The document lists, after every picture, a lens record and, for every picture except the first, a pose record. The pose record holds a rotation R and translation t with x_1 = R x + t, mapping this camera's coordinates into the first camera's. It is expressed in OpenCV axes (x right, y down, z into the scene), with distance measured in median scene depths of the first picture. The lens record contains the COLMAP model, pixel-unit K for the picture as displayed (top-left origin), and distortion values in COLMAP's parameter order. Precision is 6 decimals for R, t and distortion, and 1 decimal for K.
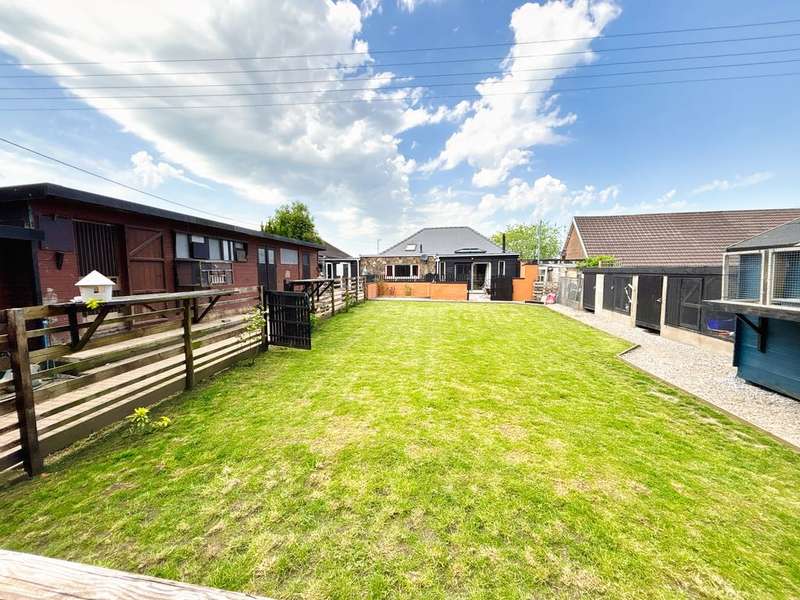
lens RADIAL K [[322.8, 0, 400.0], [0, 322.8, 300.0], [0, 0, 1]] dist [-0.000820, -0.000223]
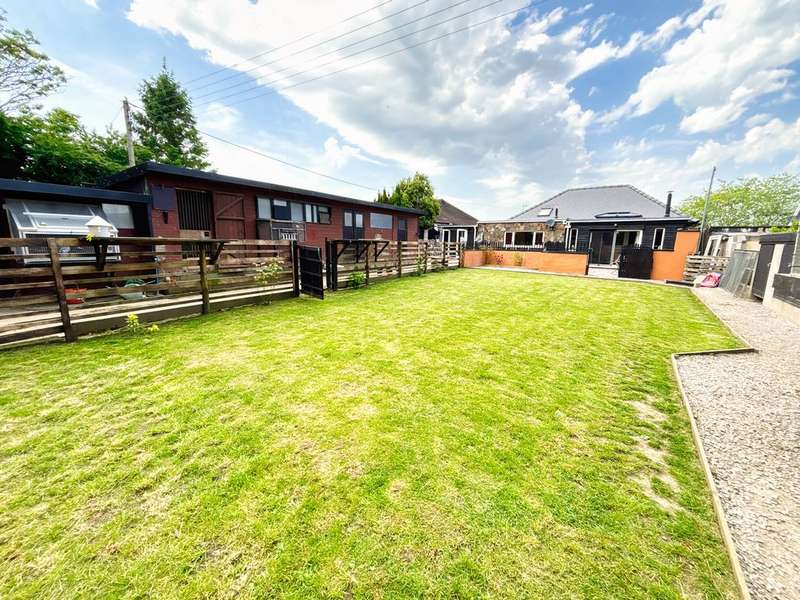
lens RADIAL K [[325.5, 0, 401.6], [0, 325.5, 291.1], [0, 0, 1]] dist [-0.001378, 0.000152]
pose [[0.890614, 0.091198, -0.445523, 0.122706], [-0.063433, 0.995021, 0.076875, 0.006090], [0.450315, -0.040205, 0.891964, 0.034555]]
